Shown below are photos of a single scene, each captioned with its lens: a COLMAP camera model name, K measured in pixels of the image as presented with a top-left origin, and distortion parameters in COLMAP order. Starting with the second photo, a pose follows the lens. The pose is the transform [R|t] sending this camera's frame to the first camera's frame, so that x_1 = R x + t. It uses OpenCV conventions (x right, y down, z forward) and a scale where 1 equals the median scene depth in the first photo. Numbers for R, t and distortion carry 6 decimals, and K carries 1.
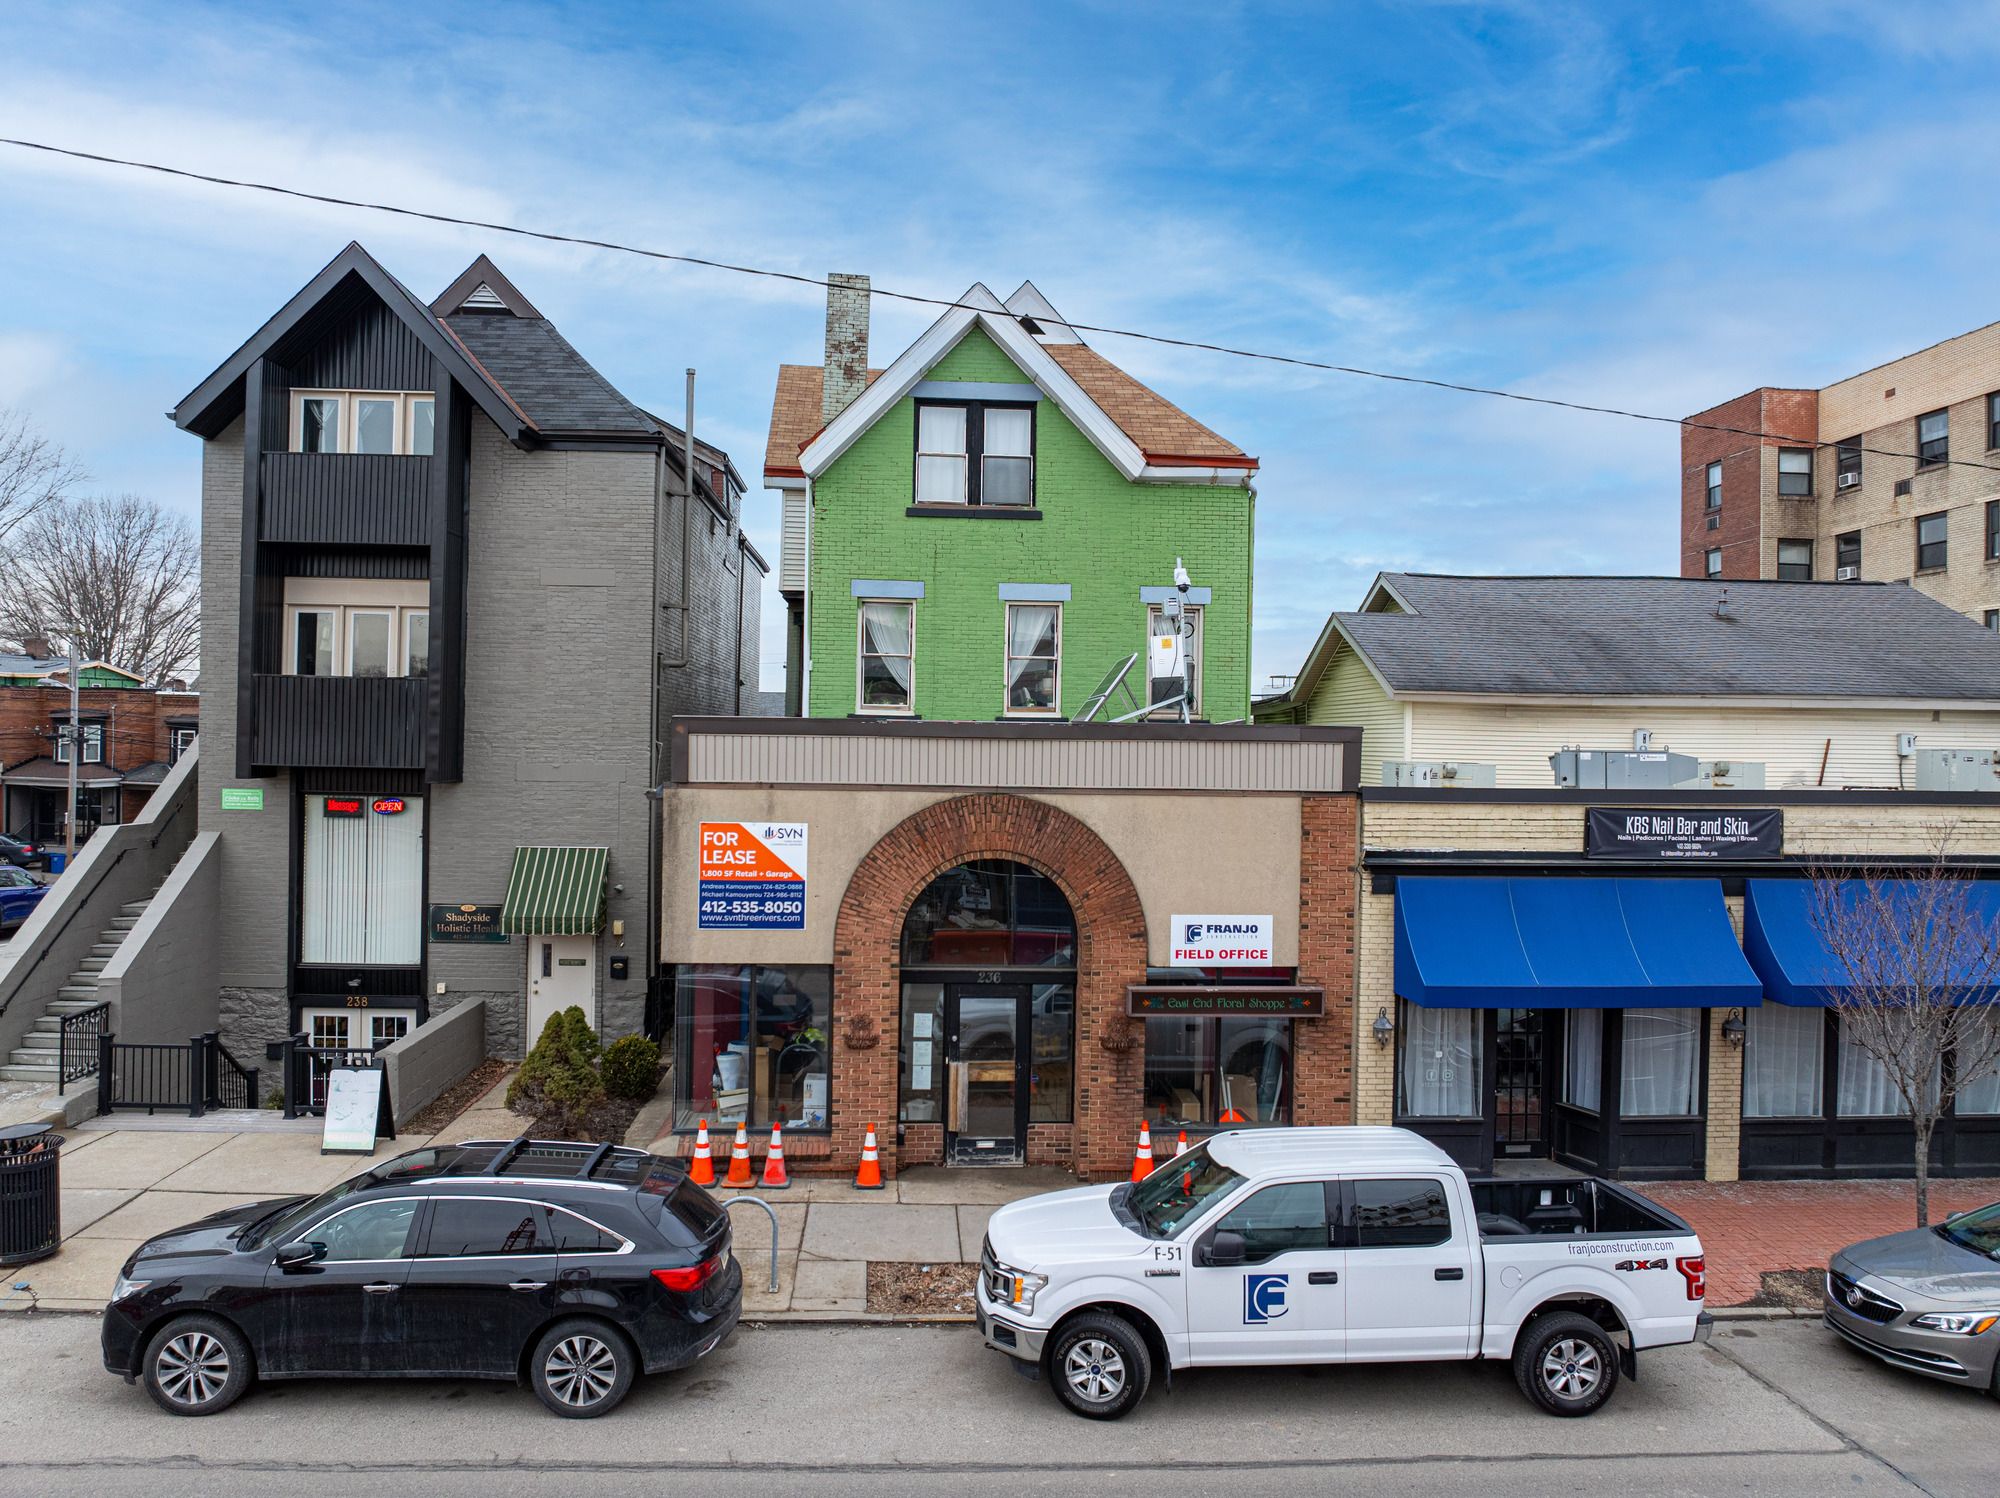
lens RADIAL K [[1407.5, 0, 995.3], [0, 1407.5, 743.4], [0, 0, 1]] dist [-0.034041, -0.000017]
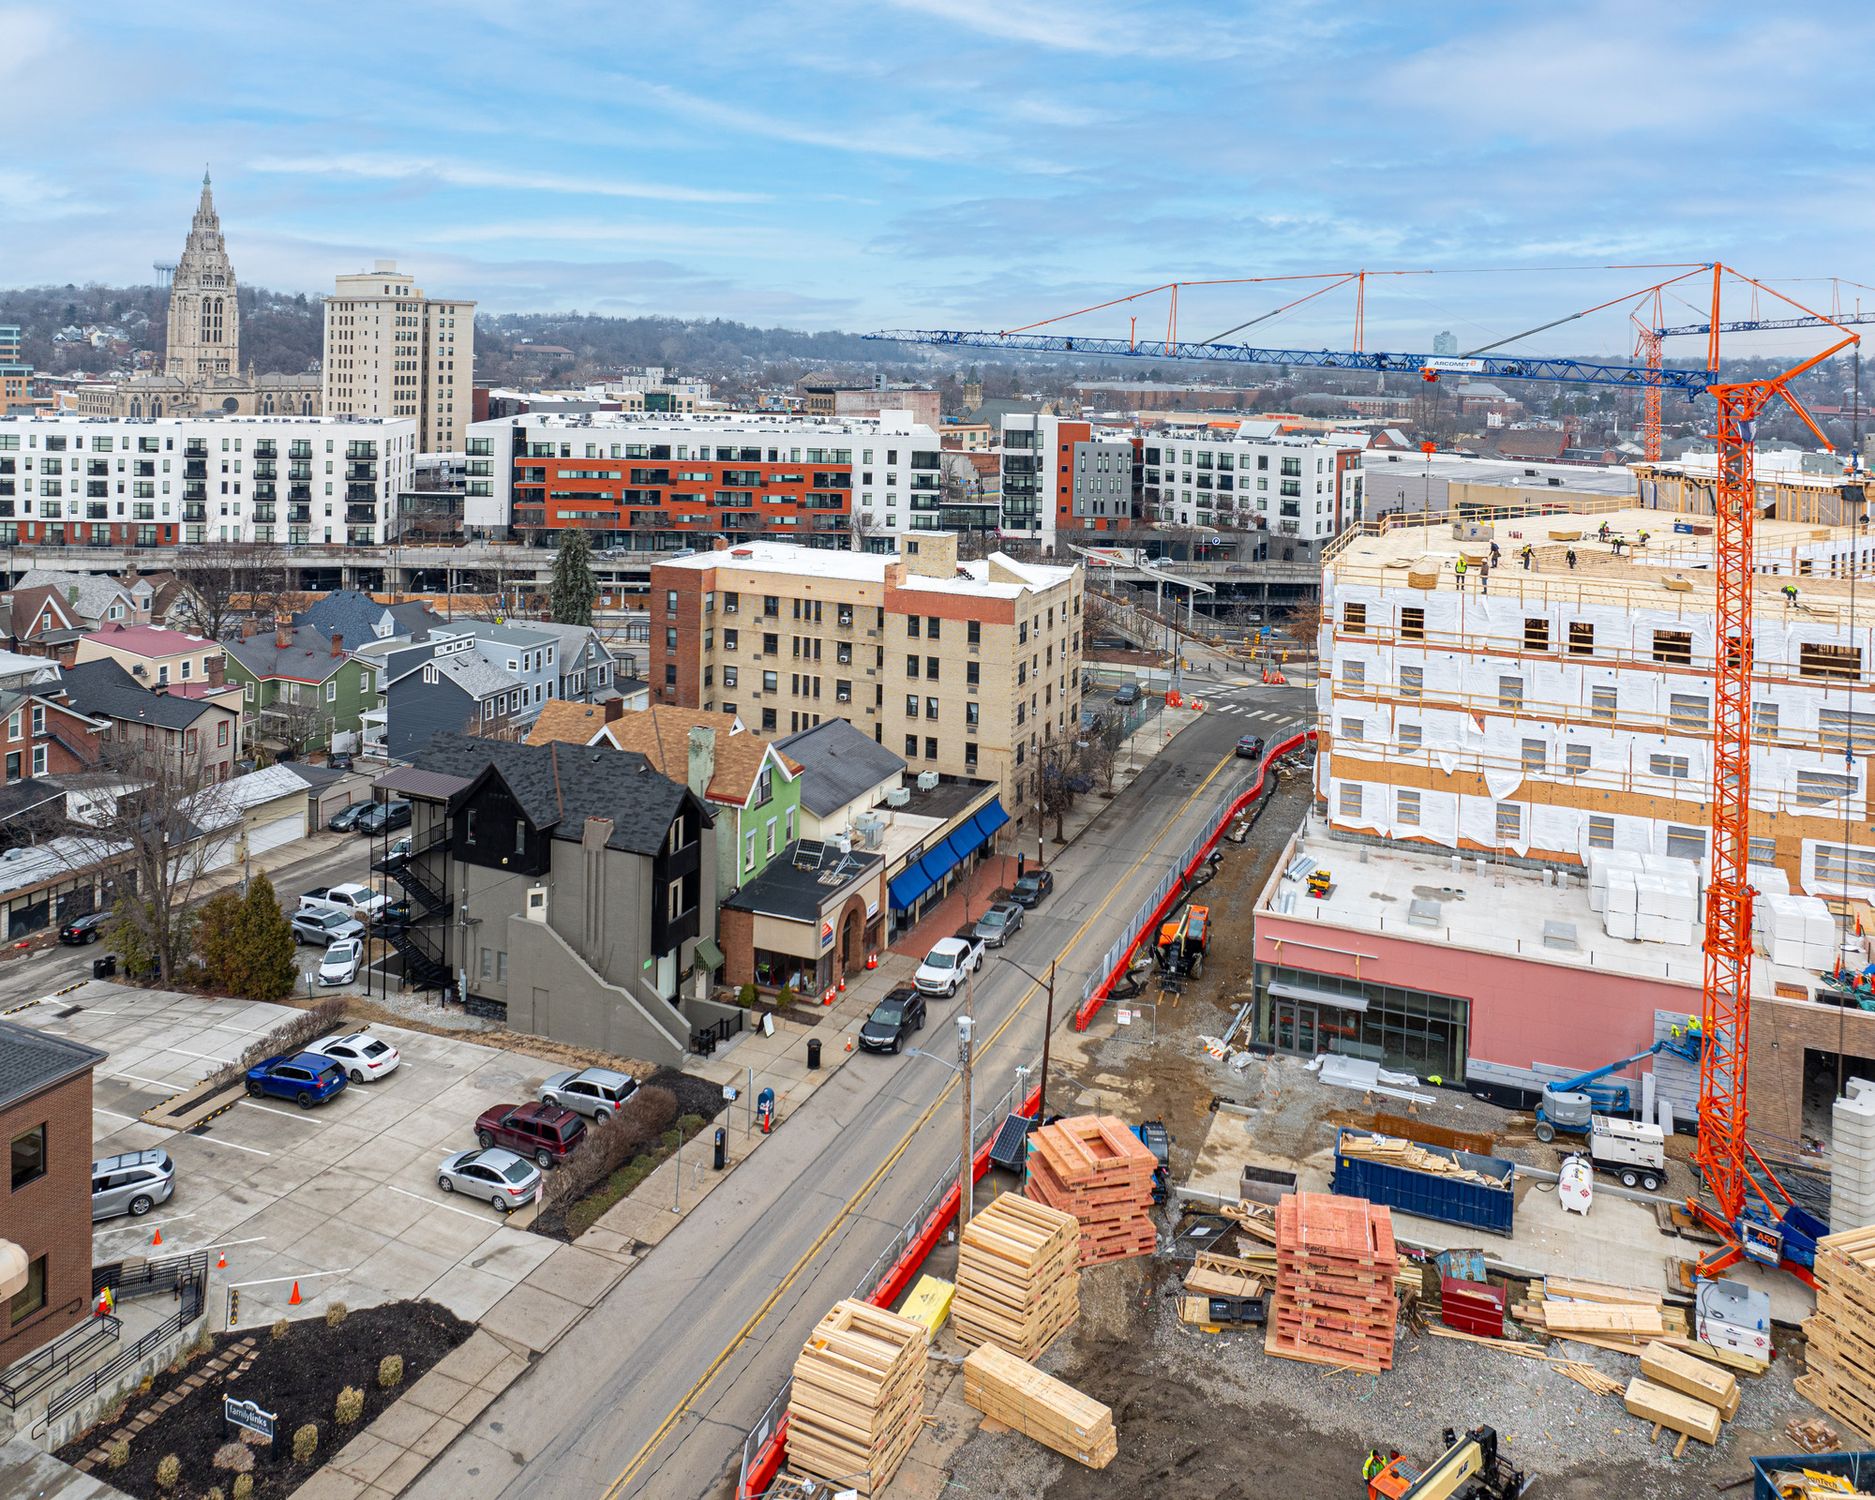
lens RADIAL K [[1458.7, 0, 920.3], [0, 1458.7, 349.5], [0, 0, 1]] dist [-0.016119, -0.007038]
pose [[0.455296, -0.009680, 0.890288, -4.046148], [-0.013011, 0.999762, 0.017524, -1.804630], [-0.890245, -0.019562, 0.455061, -1.306974]]
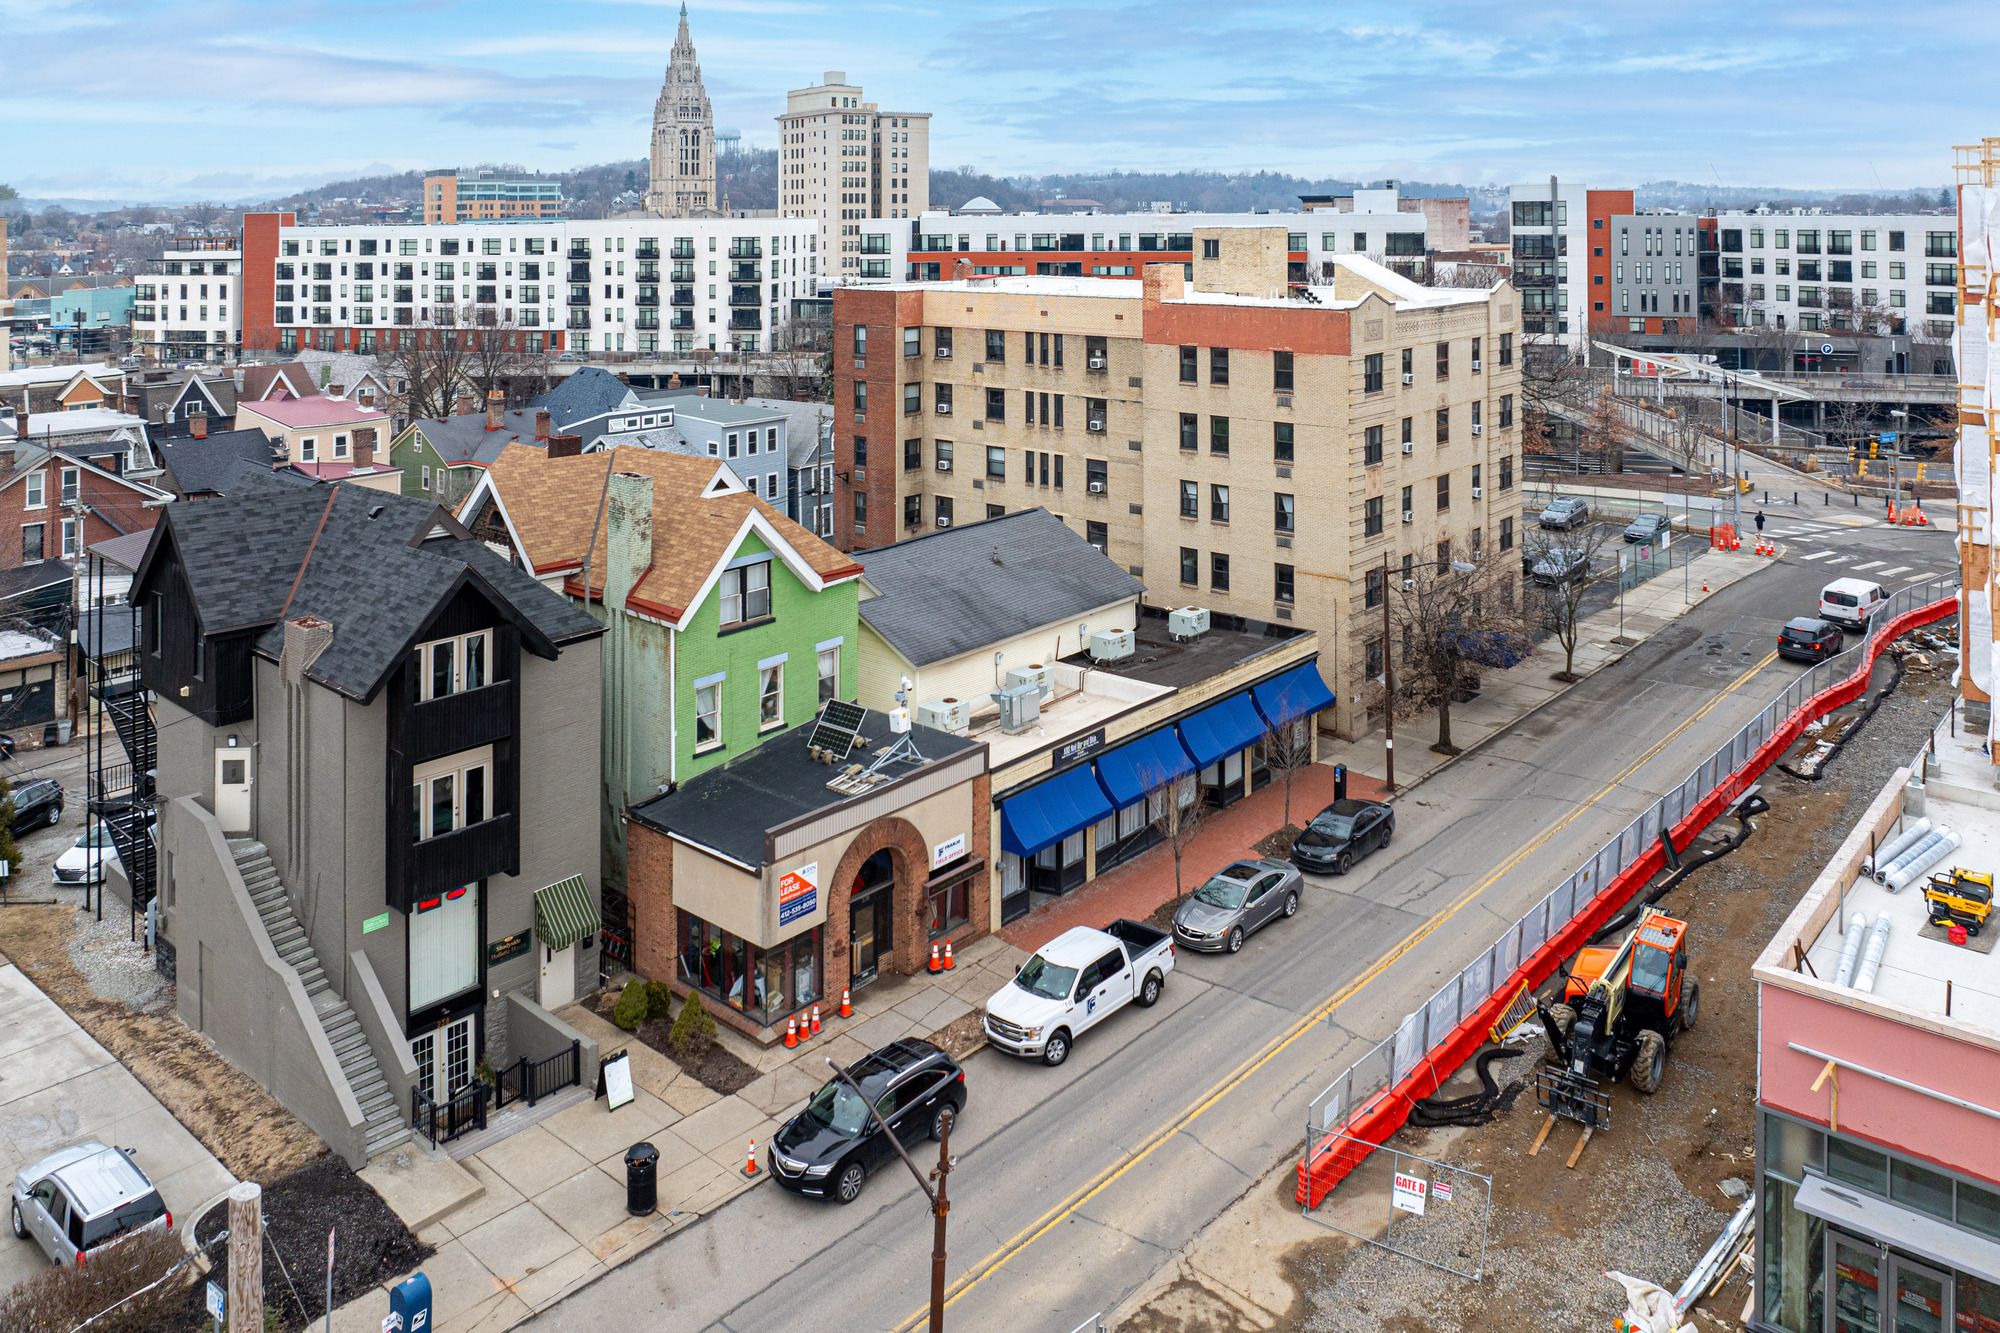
lens RADIAL K [[1510.1, 0, 1006.9], [0, 1510.1, 174.8], [0, 0, 1]] dist [-0.016314, -0.004263]
pose [[0.709866, -0.007348, 0.704298, -1.526456], [0.021836, 0.999695, -0.011578, -0.953882], [-0.703998, 0.023598, 0.709810, -0.875693]]
